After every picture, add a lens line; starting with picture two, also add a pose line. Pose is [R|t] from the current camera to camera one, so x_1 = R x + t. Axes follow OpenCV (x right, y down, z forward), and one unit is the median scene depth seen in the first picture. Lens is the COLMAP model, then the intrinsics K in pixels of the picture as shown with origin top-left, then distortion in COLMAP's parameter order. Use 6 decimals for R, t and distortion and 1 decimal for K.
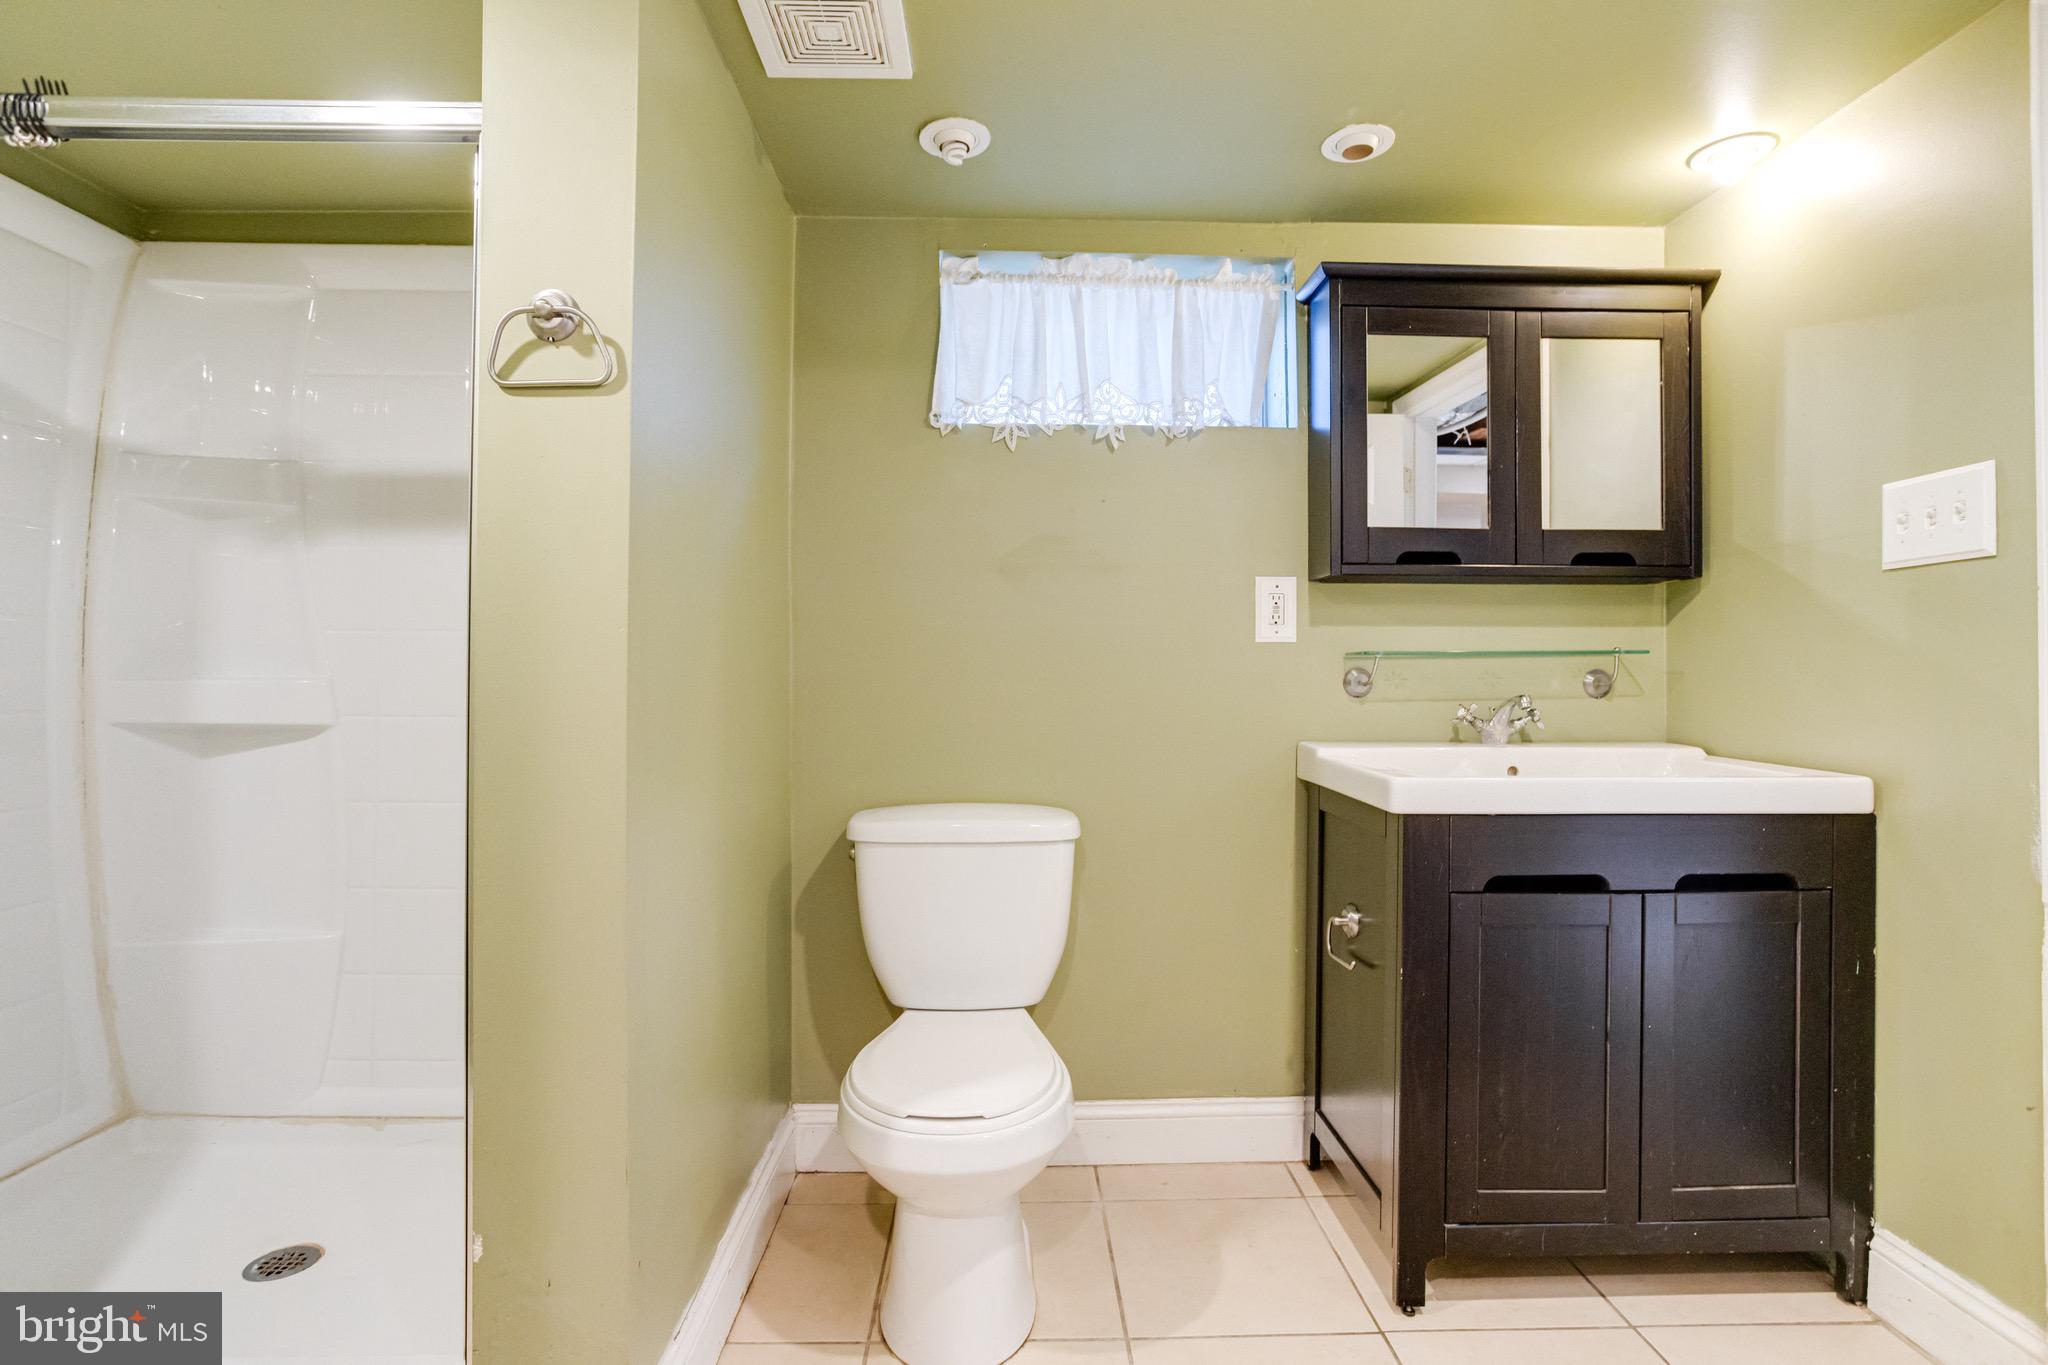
lens RADIAL K [[1001.1, 0, 1023.7], [0, 1001.1, 687.9], [0, 0, 1]] dist [-0.039849, 0.022164]
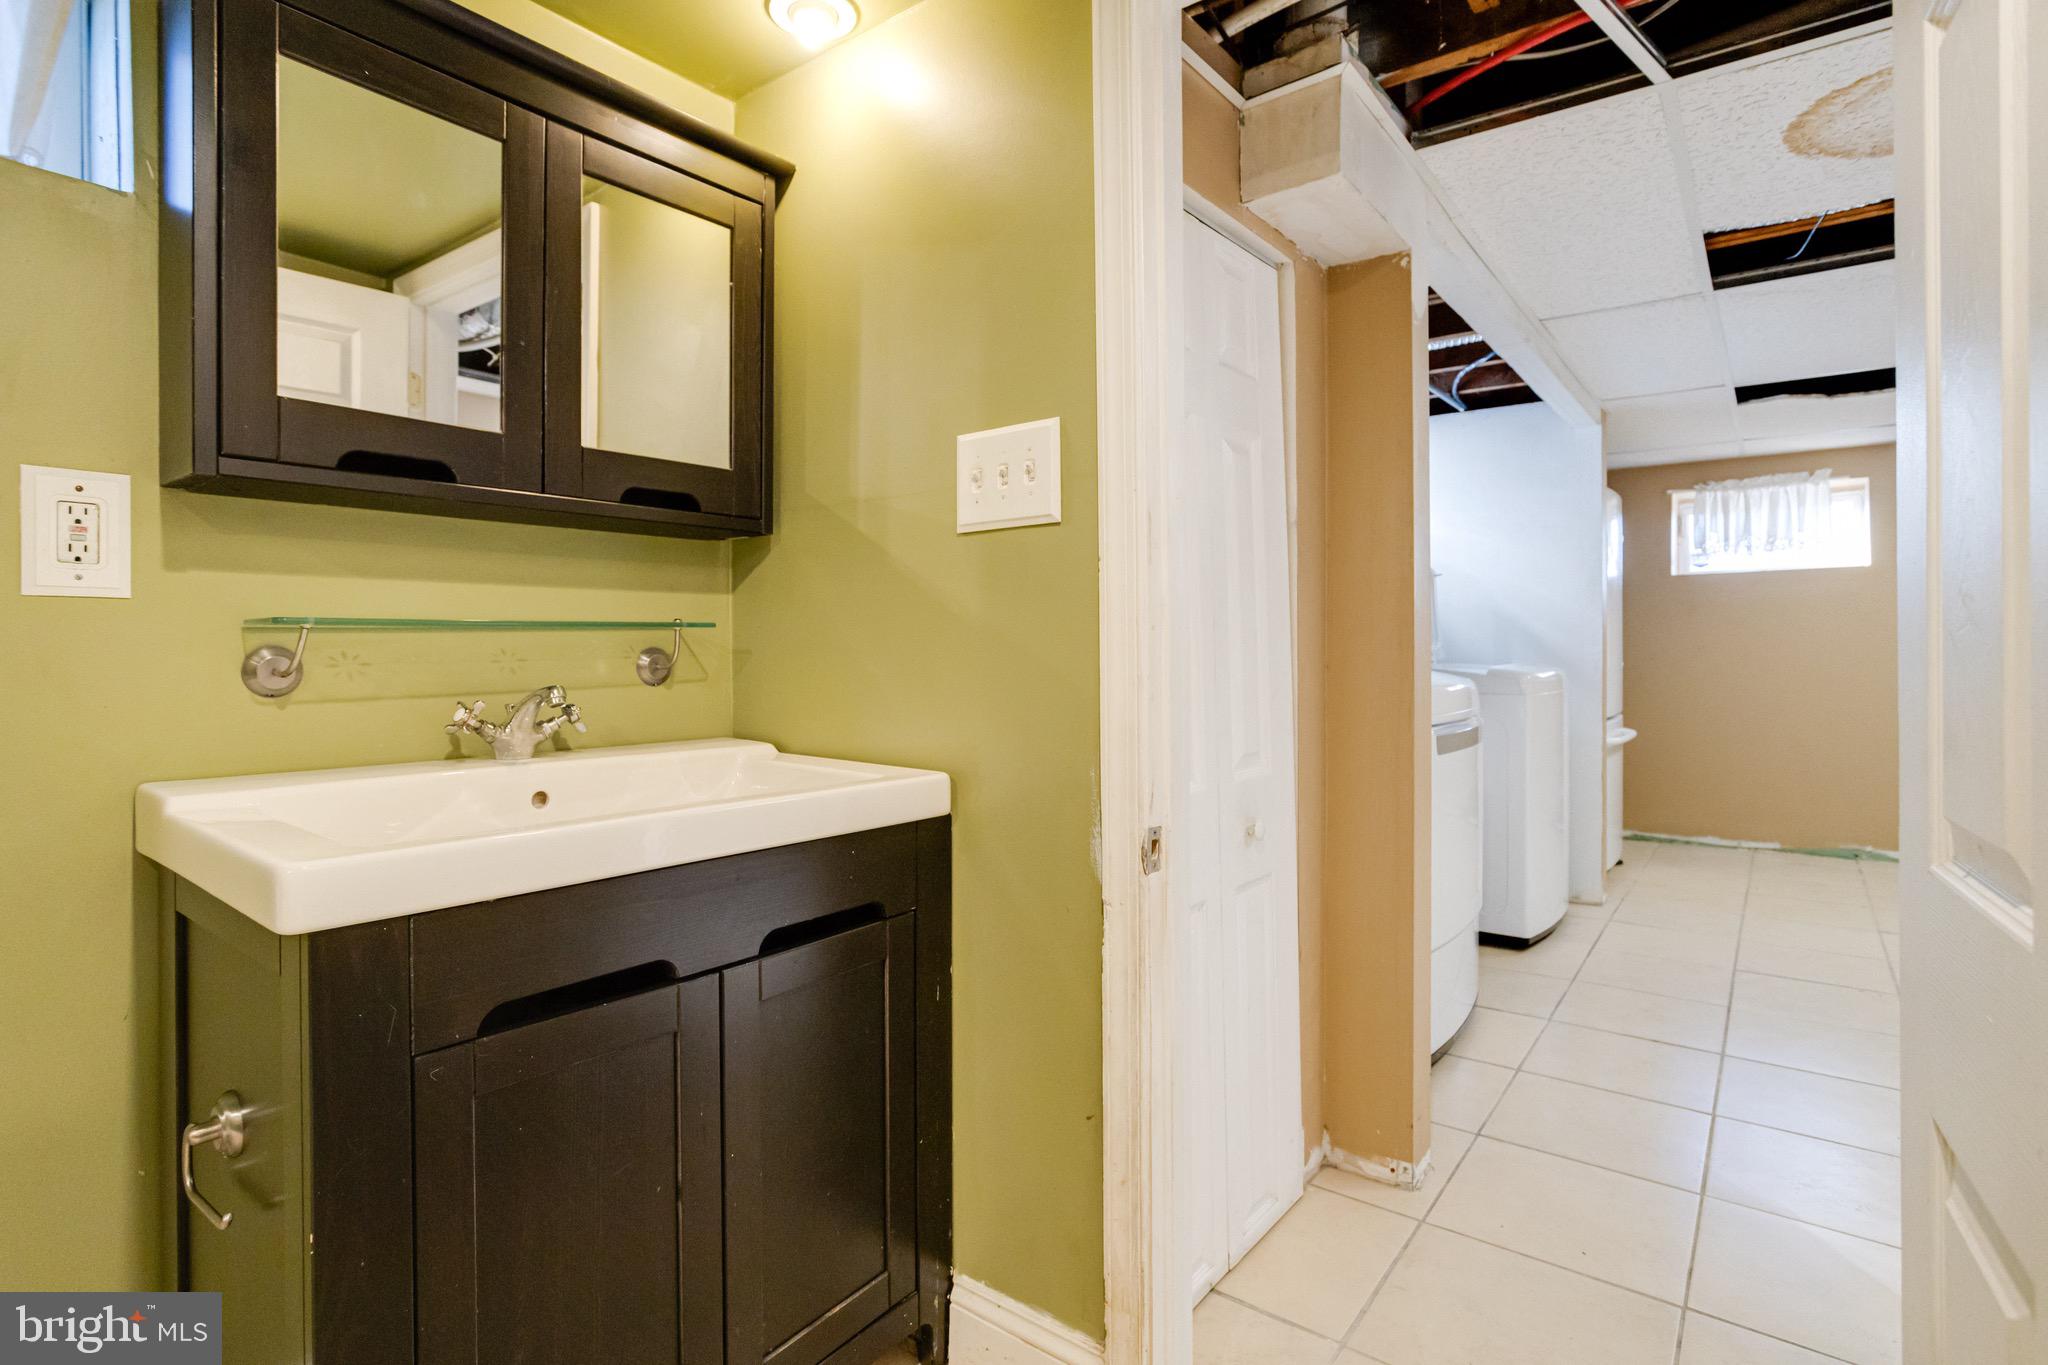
lens RADIAL K [[1004.5, 0, 1012.1], [0, 1004.5, 647.3], [0, 0, 1]] dist [-0.028665, 0.000894]
pose [[0.645881, -0.001293, 0.763437, 0.181379], [0.013423, 0.999863, -0.009662, -0.008375], [-0.763320, 0.016489, 0.645810, 0.313011]]
